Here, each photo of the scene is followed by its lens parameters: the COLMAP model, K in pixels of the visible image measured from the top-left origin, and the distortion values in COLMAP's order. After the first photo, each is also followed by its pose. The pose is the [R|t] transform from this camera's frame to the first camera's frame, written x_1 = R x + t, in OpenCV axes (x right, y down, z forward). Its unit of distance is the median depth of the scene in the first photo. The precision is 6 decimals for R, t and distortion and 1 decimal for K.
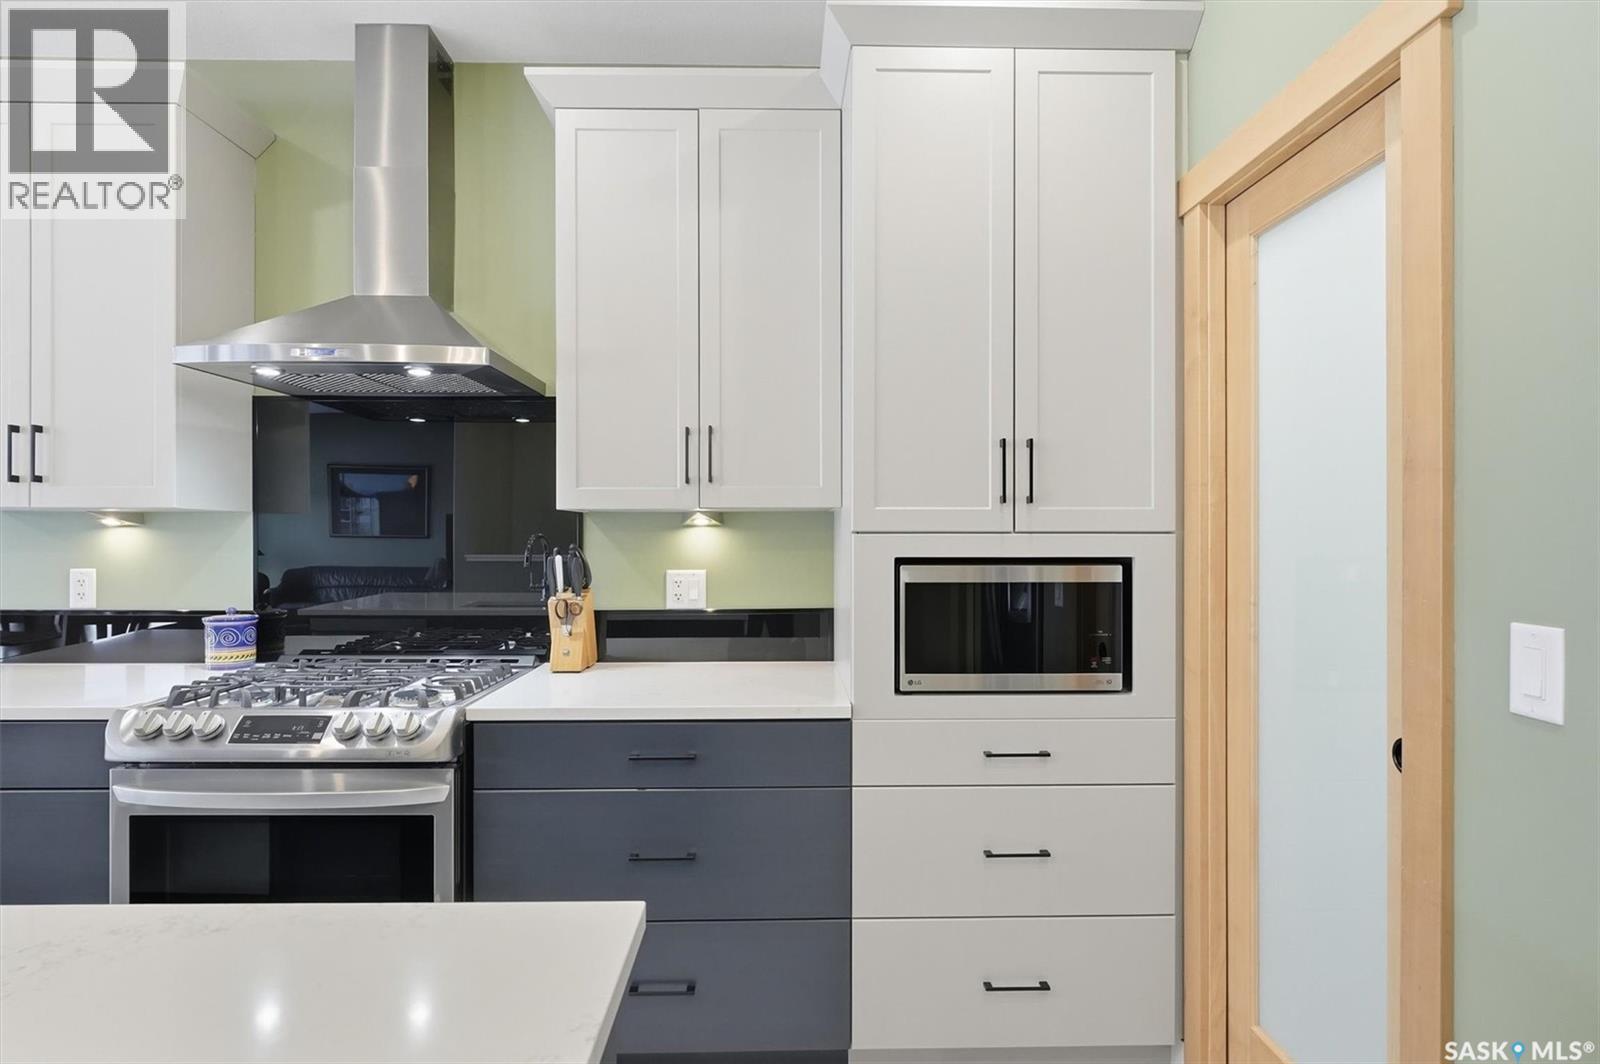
lens RADIAL K [[827.2, 0, 800.0], [0, 827.2, 532.0], [0, 0, 1]] dist [-0.008385, -0.000166]
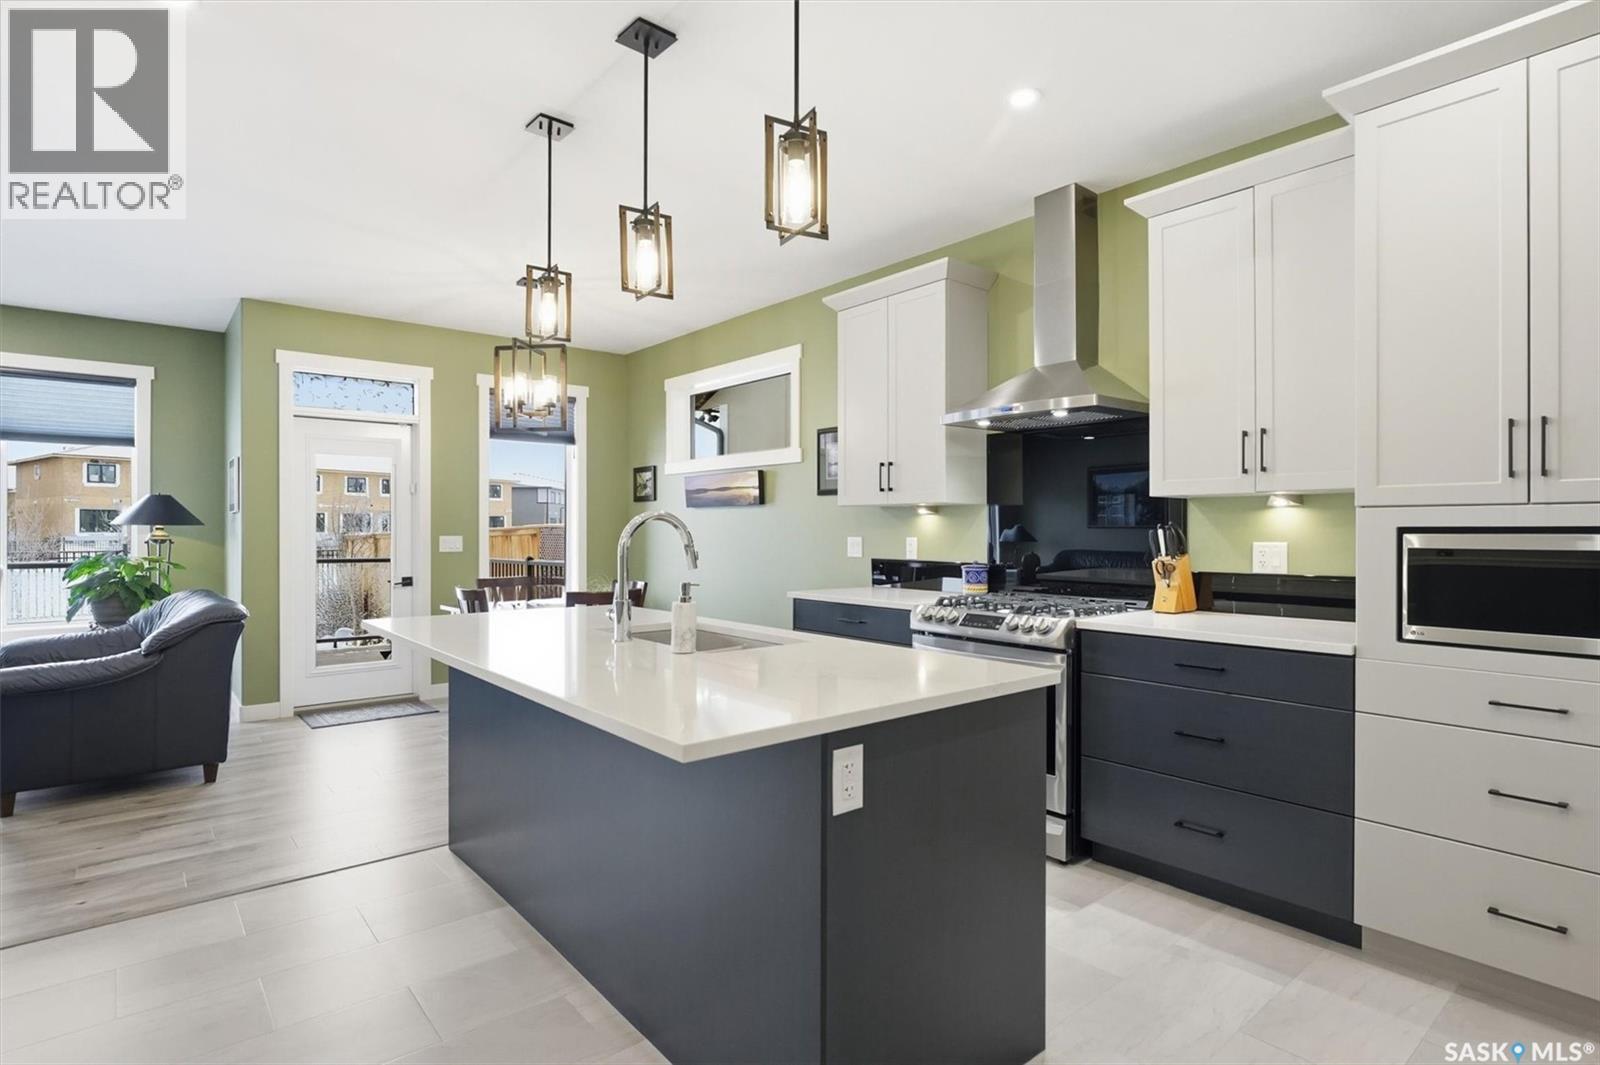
lens RADIAL K [[827.2, 0, 800.0], [0, 827.2, 532.5], [0, 0, 1]] dist [-0.008385, -0.000166]
pose [[0.624640, 0.001313, -0.780912, 0.458578], [0.002919, 0.999988, 0.004017, 0.028223], [0.780908, -0.004788, 0.624628, -0.383318]]
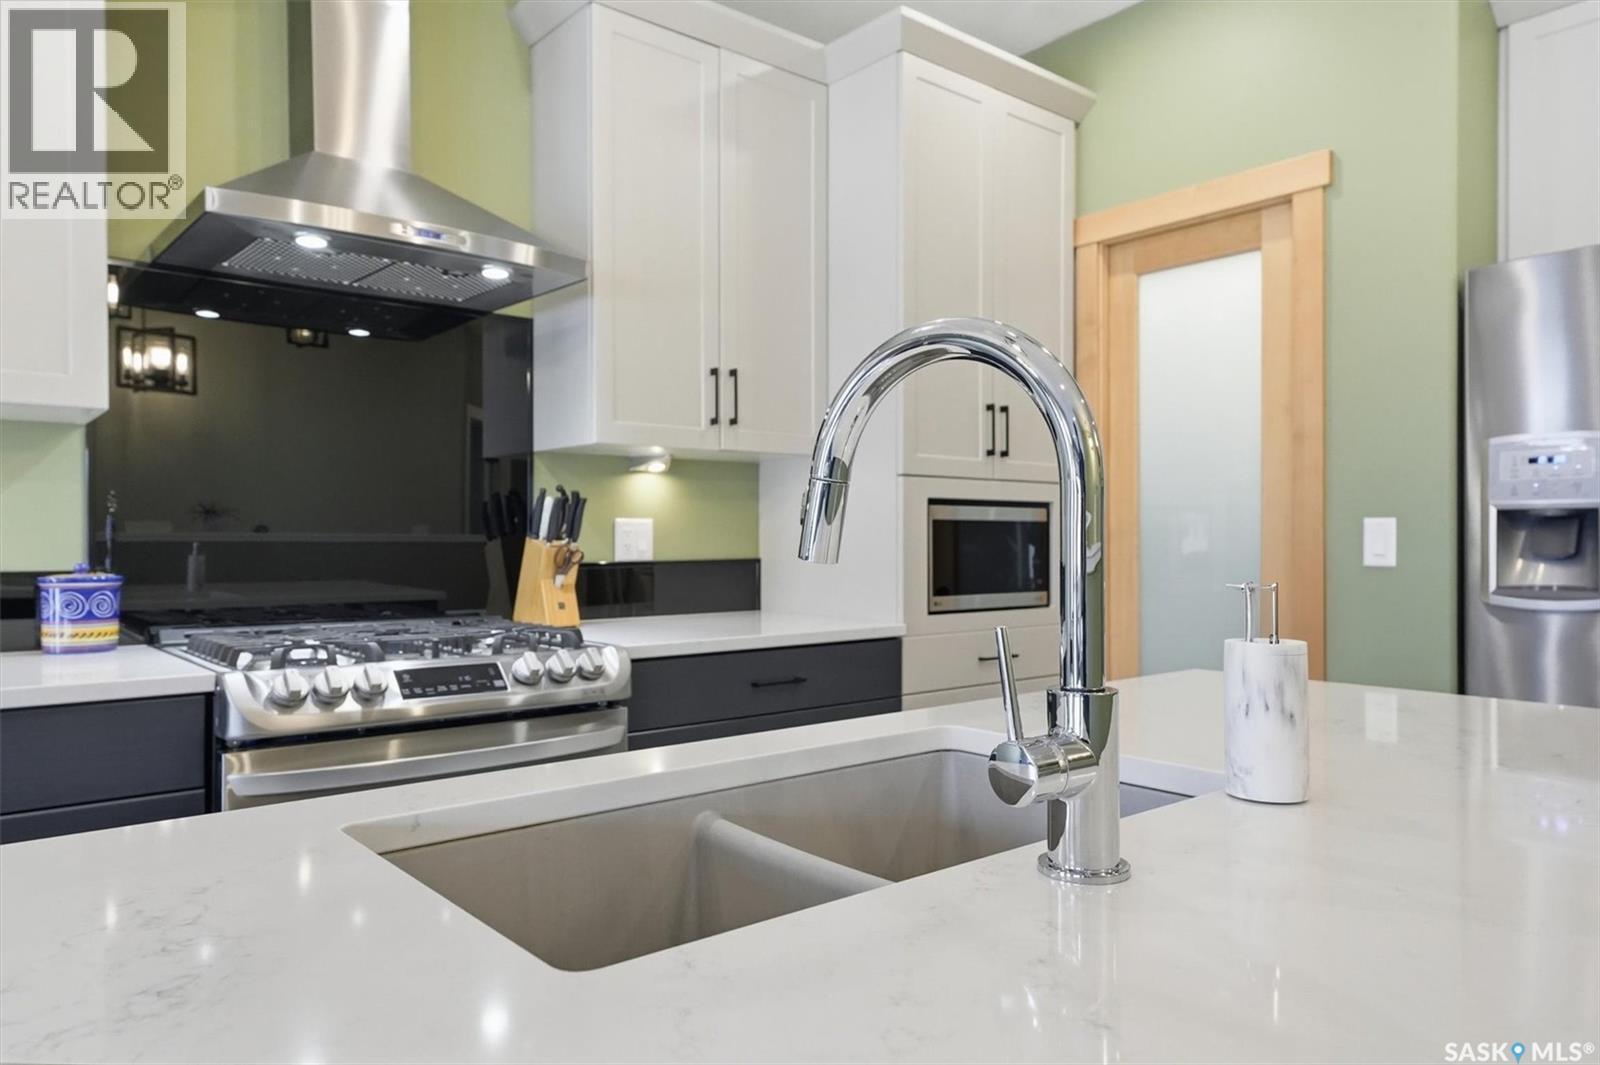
lens RADIAL K [[1100.3, 0, 800.0], [0, 1100.3, 532.5], [0, 0, 1]] dist [0.036481, 0.000060]
pose [[0.778048, 0.002661, 0.628200, -0.907195], [-0.001409, 0.999996, -0.002490, 0.075478], [-0.628204, 0.001052, 0.778048, -0.095771]]
